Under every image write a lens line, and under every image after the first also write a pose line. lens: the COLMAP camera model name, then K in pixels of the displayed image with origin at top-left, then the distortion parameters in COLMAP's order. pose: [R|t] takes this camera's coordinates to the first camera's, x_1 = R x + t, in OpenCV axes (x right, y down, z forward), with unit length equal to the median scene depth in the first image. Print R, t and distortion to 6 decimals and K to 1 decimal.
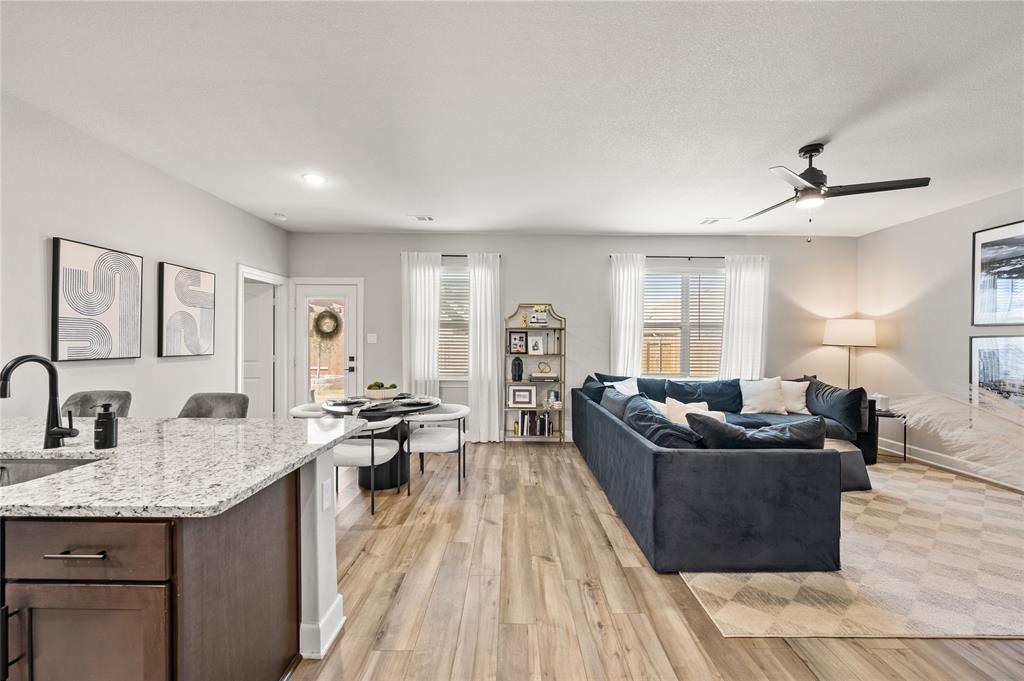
lens RADIAL K [[407.5, 0, 514.1], [0, 407.5, 341.4], [0, 0, 1]] dist [0.000331, 0.000077]
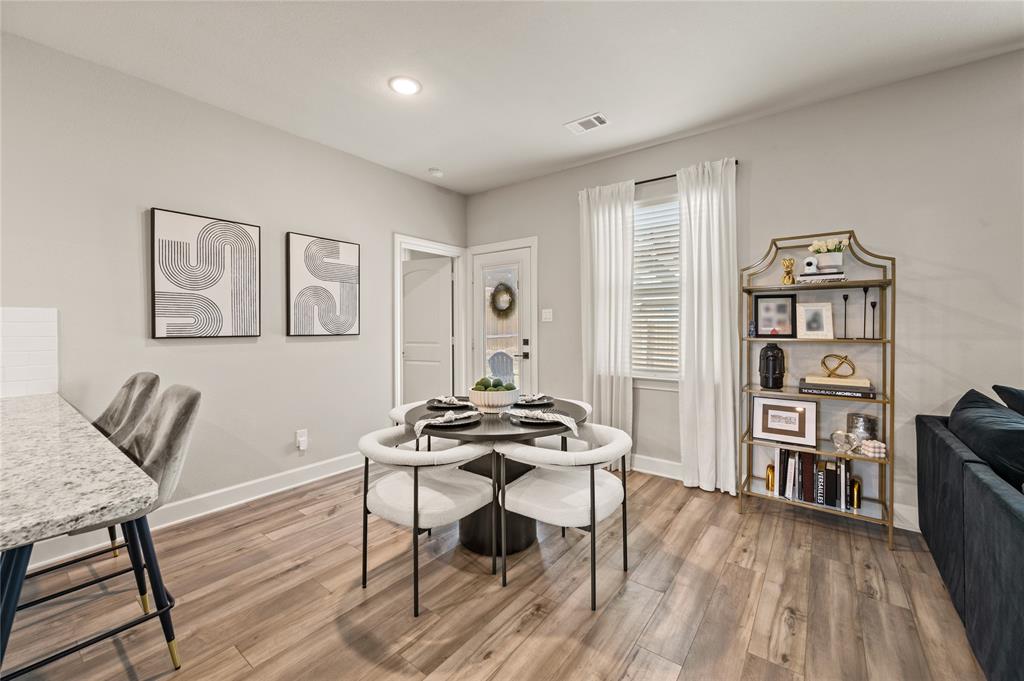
lens RADIAL K [[409.0, 0, 516.8], [0, 409.0, 328.8], [0, 0, 1]] dist [-0.002731, -0.000035]
pose [[0.794648, -0.004044, -0.607057, 0.066819], [0.007483, 0.999967, 0.003134, 0.015414], [0.607024, -0.007033, 0.794652, 0.386567]]
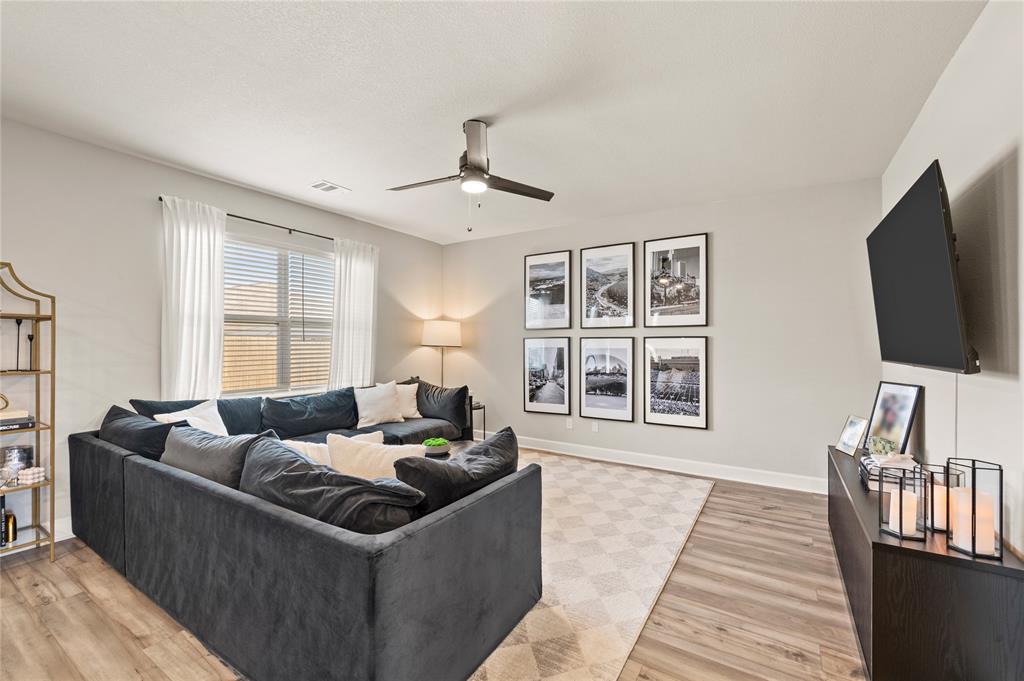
lens RADIAL K [[426.2, 0, 513.7], [0, 426.2, 343.9], [0, 0, 1]] dist [-0.001359, -0.000109]
pose [[0.539049, -0.006580, 0.842249, -0.008158], [0.003536, 0.999978, 0.005550, -0.000647], [-0.842267, -0.000014, 0.539060, 0.247957]]
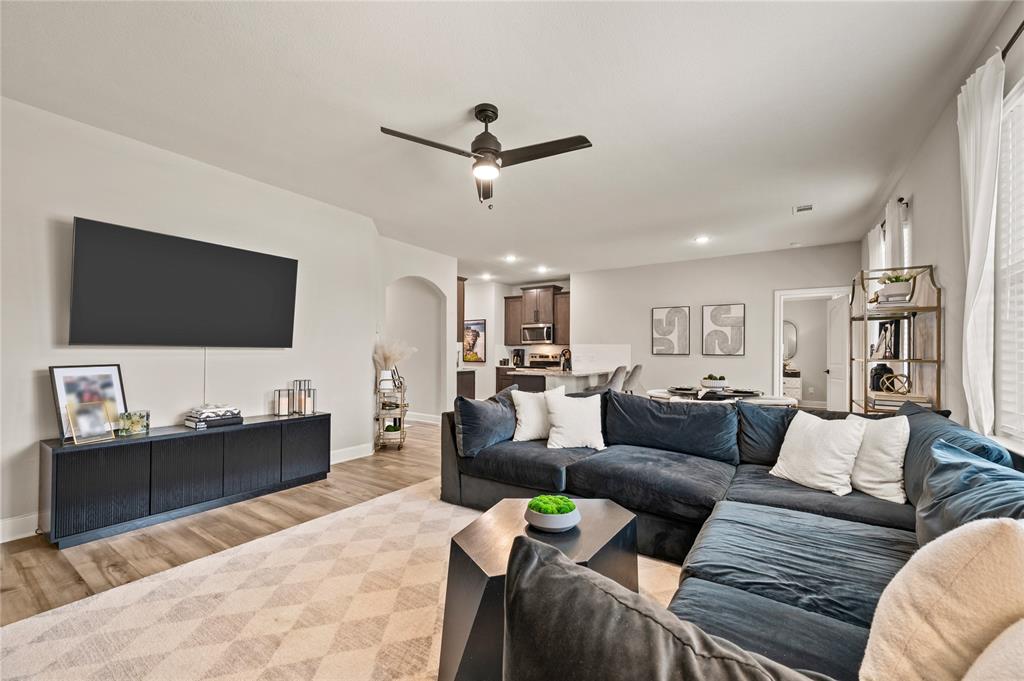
lens RADIAL K [[406.8, 0, 519.7], [0, 406.8, 349.2], [0, 0, 1]] dist [0.000013, 0.000038]
pose [[-0.555263, -0.017638, -0.831488, 0.818160], [-0.012211, 0.999840, -0.013055, 0.031413], [0.831585, 0.002904, -0.555390, 0.899214]]
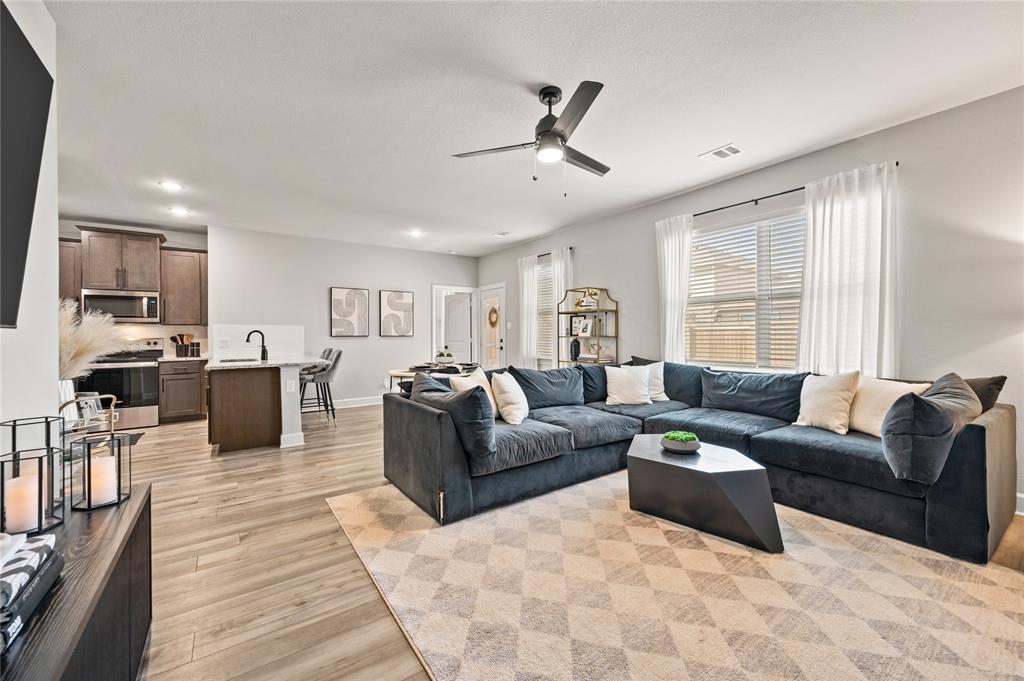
lens RADIAL K [[406.3, 0, 513.7], [0, 406.3, 336.4], [0, 0, 1]] dist [-0.008189, -0.000041]
pose [[0.571758, -0.005919, -0.820401, 0.809908], [0.008225, 0.999965, -0.001482, 0.032017], [0.820381, -0.005901, 0.571787, 0.249660]]
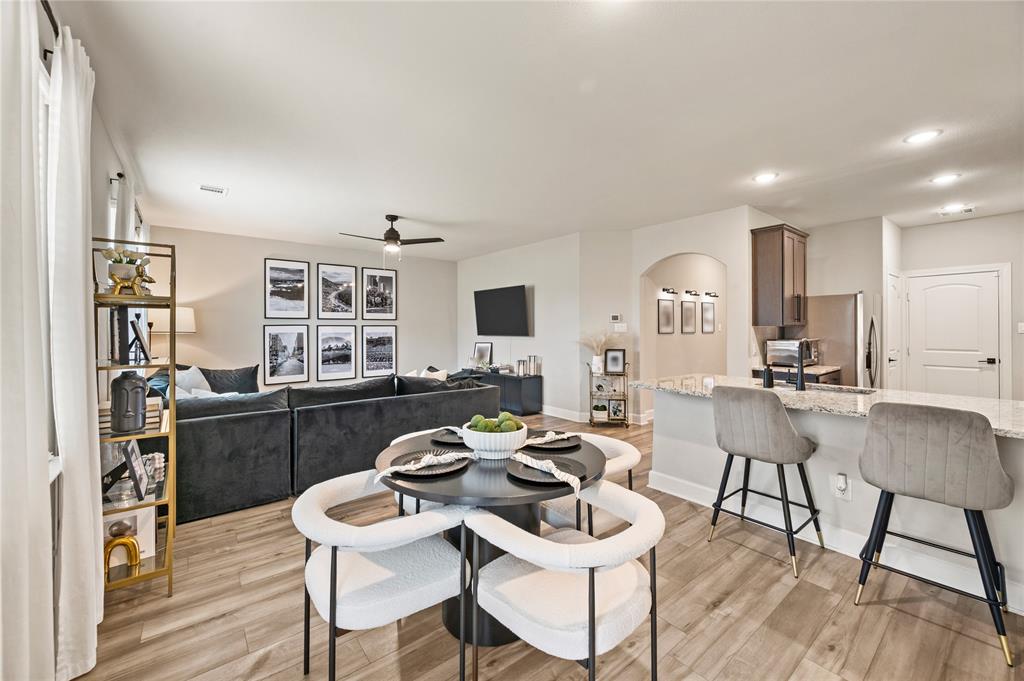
lens RADIAL K [[409.7, 0, 516.0], [0, 409.7, 327.5], [0, 0, 1]] dist [0.000966, 0.000320]
pose [[-0.623378, -0.001923, 0.781918, -0.548373], [-0.001700, 0.999998, 0.001104, -0.004747], [-0.781919, -0.000641, -0.623380, 0.967569]]
